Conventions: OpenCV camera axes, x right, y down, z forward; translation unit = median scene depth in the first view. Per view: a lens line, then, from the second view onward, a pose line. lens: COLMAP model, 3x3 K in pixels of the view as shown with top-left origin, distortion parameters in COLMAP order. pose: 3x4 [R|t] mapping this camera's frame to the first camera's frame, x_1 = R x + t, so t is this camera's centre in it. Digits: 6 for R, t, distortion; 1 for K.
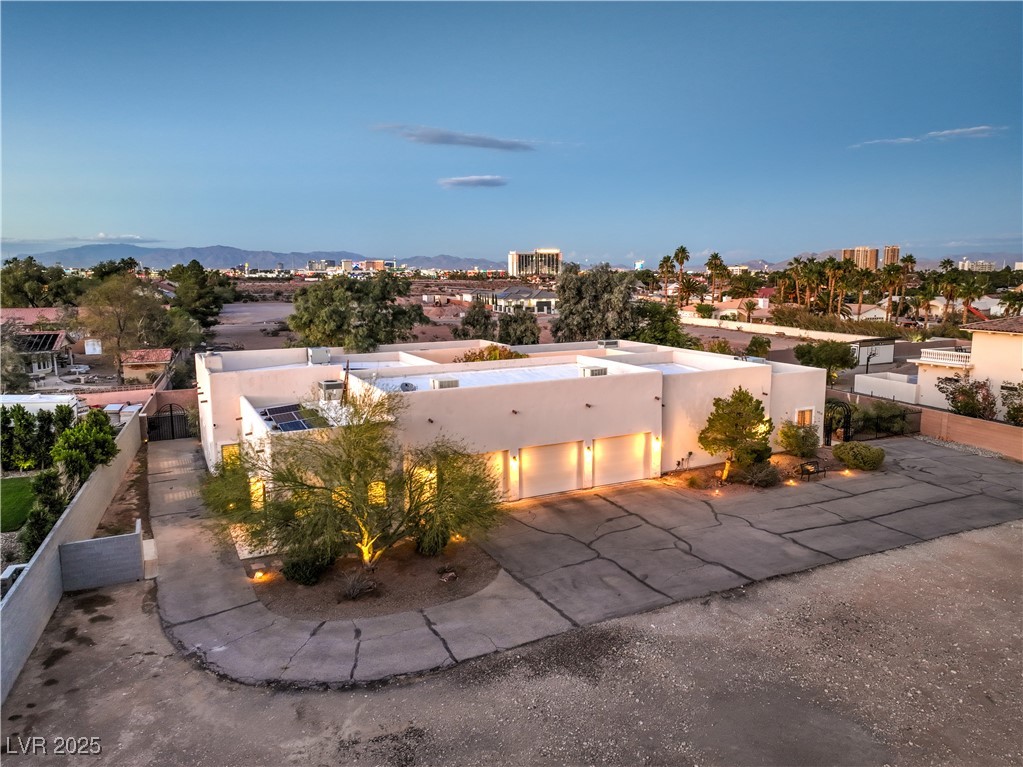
lens RADIAL K [[721.5, 0, 511.5], [0, 721.5, 383.5], [0, 0, 1]] dist [0.005205, 0.004064]
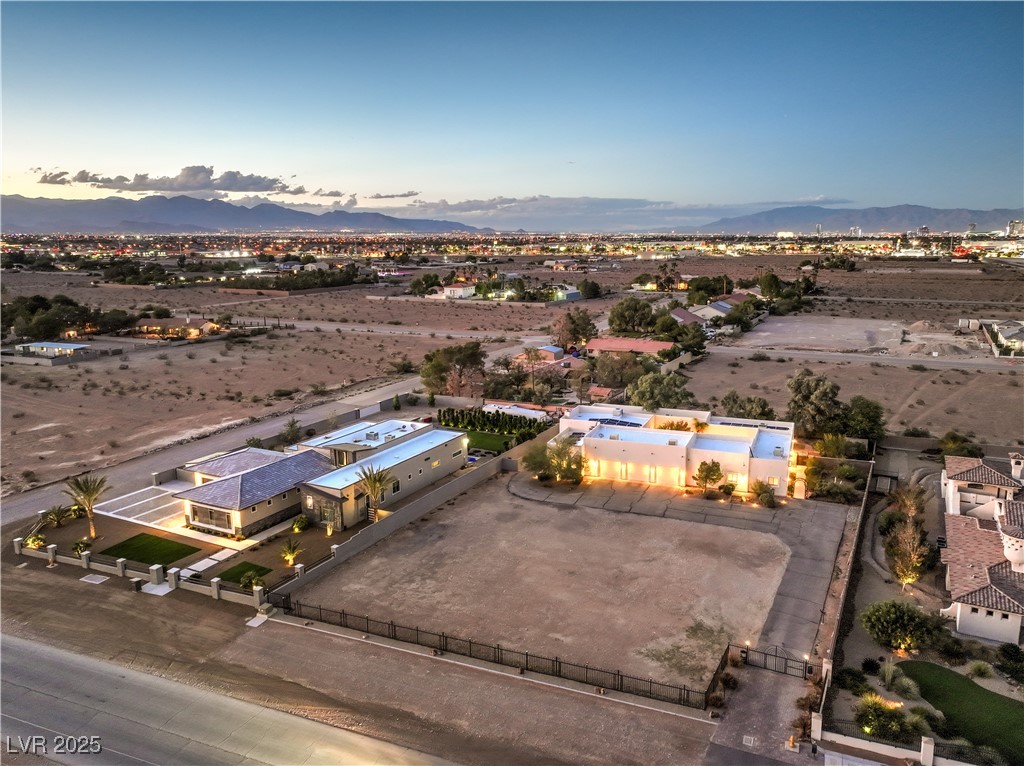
lens RADIAL K [[710.9, 0, 528.7], [0, 710.9, 382.3], [0, 0, 1]] dist [0.006475, 0.003203]
pose [[0.669189, 0.144277, -0.728952, 1.738016], [-0.112274, 0.989340, 0.092745, -0.440839], [0.734562, 0.019778, 0.678254, -1.230608]]
